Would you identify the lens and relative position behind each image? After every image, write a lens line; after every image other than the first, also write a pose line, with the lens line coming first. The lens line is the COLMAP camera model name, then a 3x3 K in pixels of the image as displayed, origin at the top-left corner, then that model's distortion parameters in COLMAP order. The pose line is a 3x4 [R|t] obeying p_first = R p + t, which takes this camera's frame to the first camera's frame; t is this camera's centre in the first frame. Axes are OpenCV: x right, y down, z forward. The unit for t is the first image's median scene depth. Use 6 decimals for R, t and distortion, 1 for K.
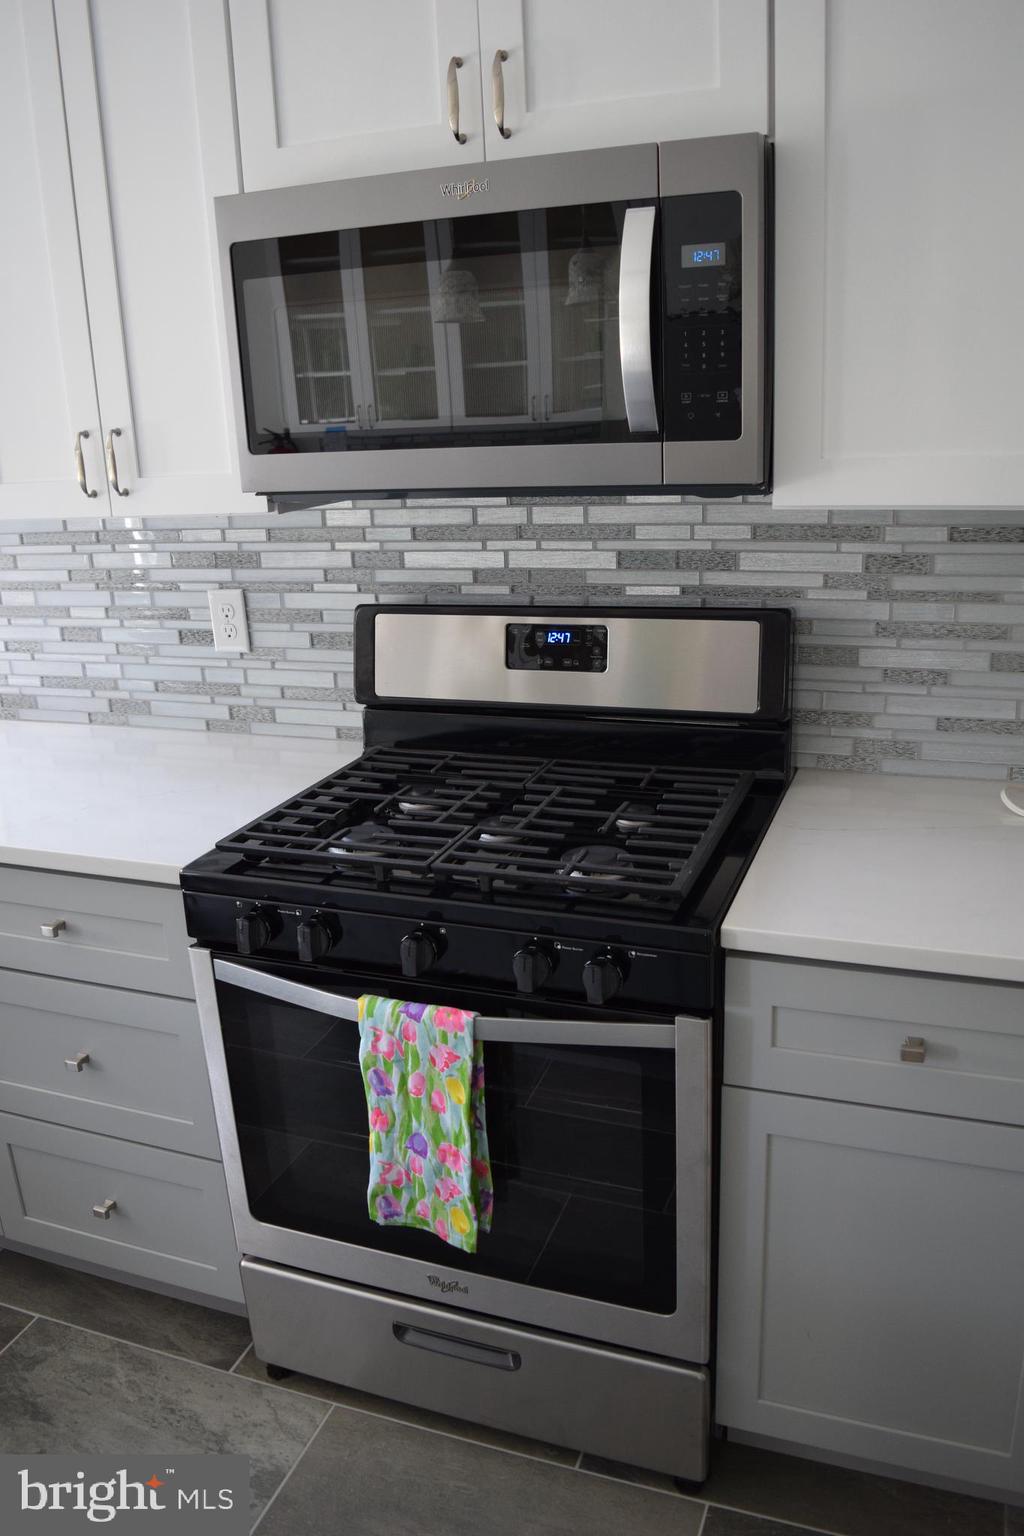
lens RADIAL K [[1203.9, 0, 503.4], [0, 1203.9, 771.9], [0, 0, 1]] dist [-0.090257, 0.005751]
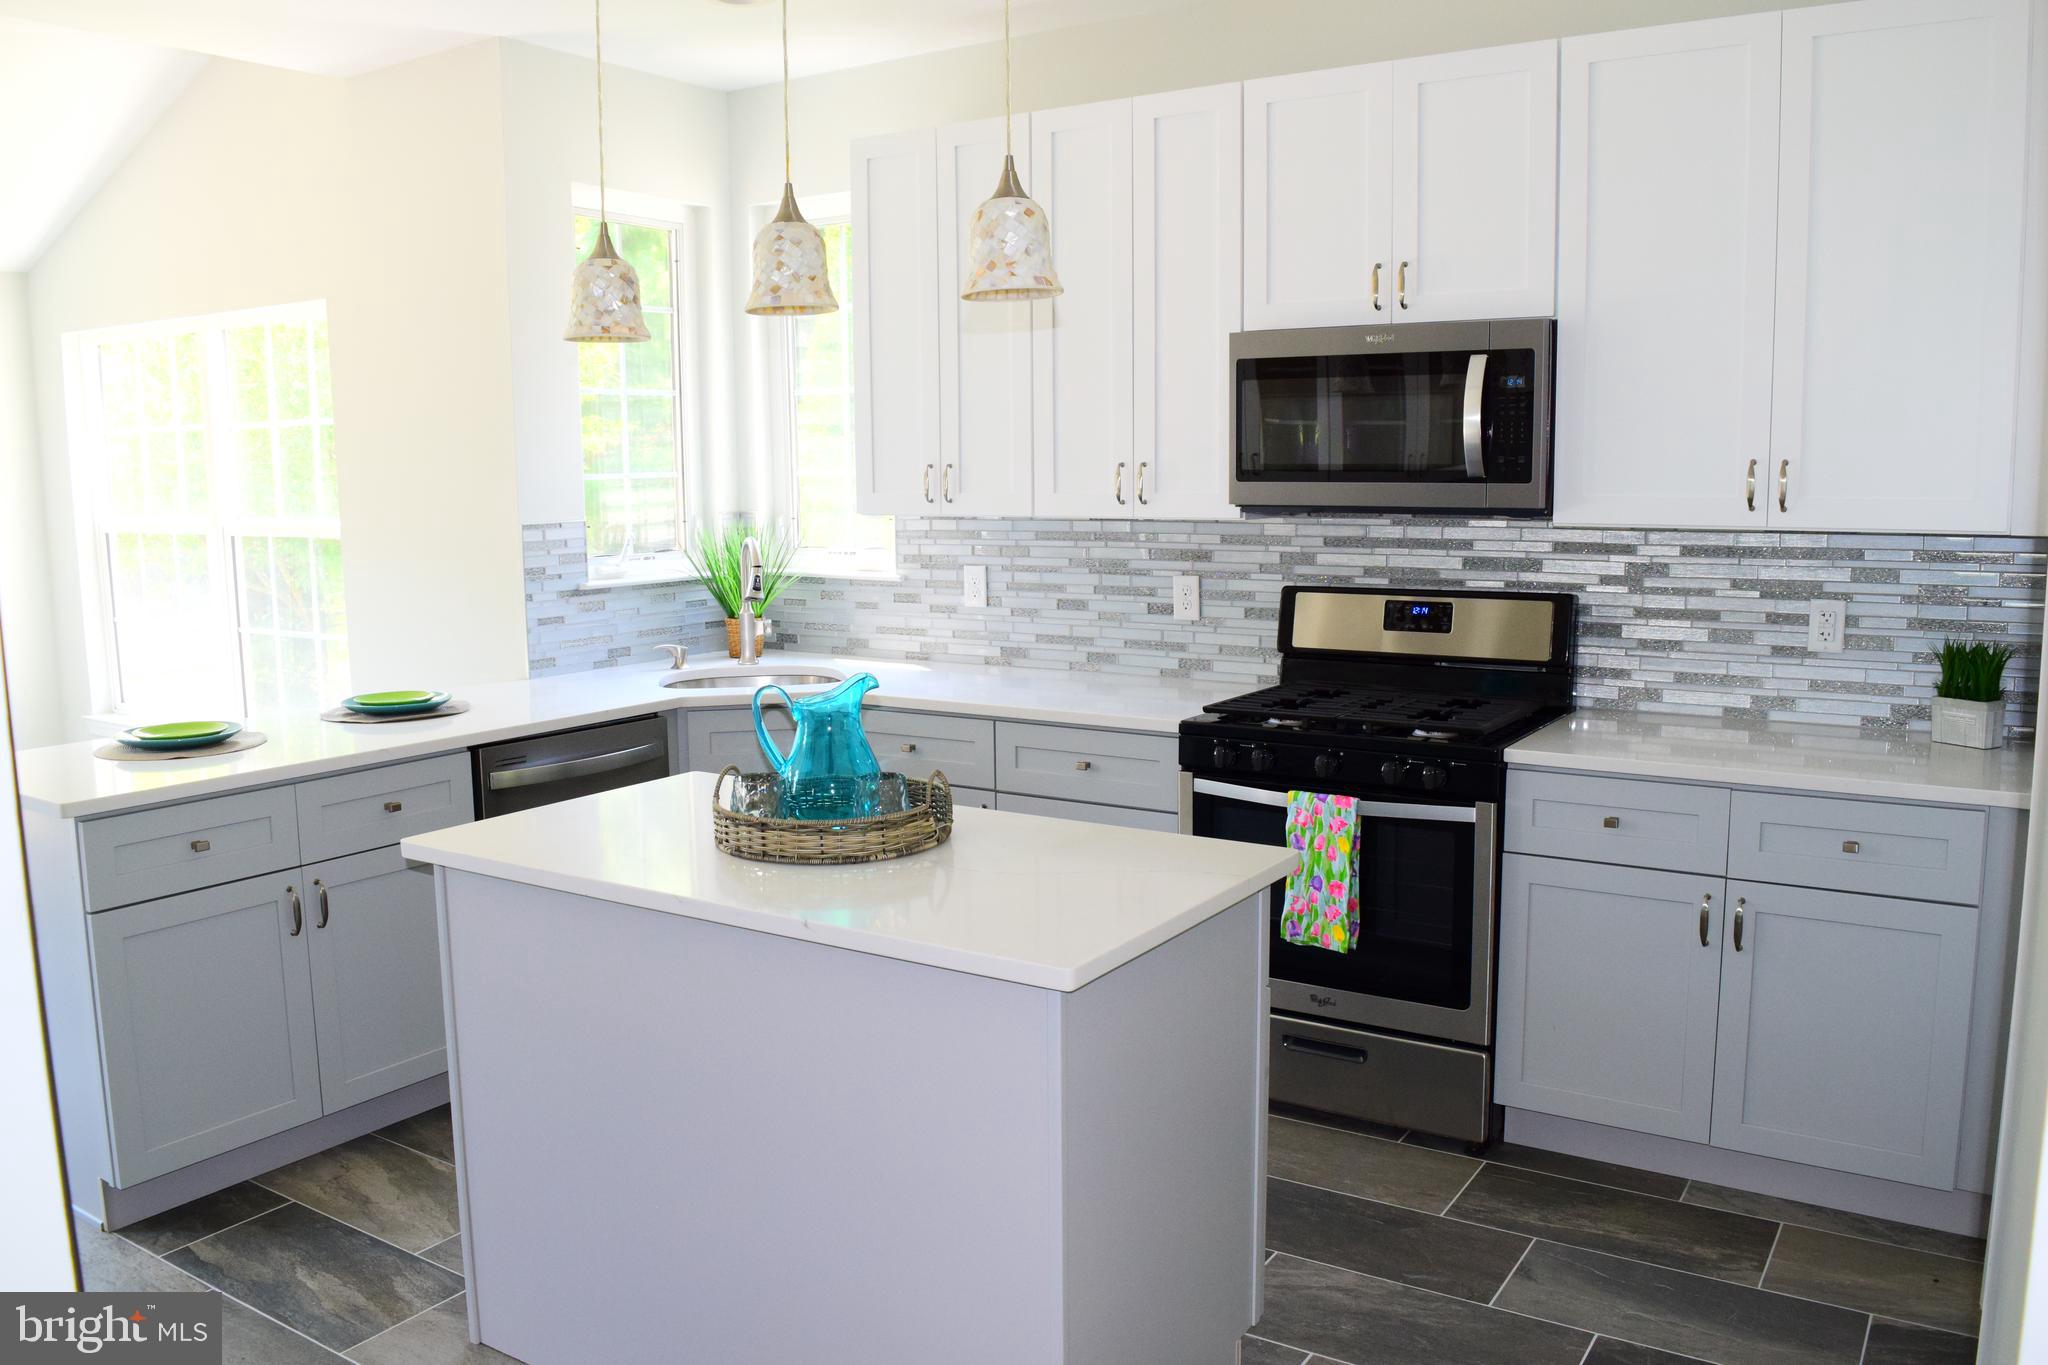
lens RADIAL K [[1605.2, 0, 1019.5], [0, 1605.2, 665.5], [0, 0, 1]] dist [-0.090257, 0.005751]
pose [[0.976968, 0.062587, -0.203999, -0.035758], [-0.095740, 0.982957, -0.156935, 0.350515], [0.190701, 0.172852, 0.966310, -1.125591]]
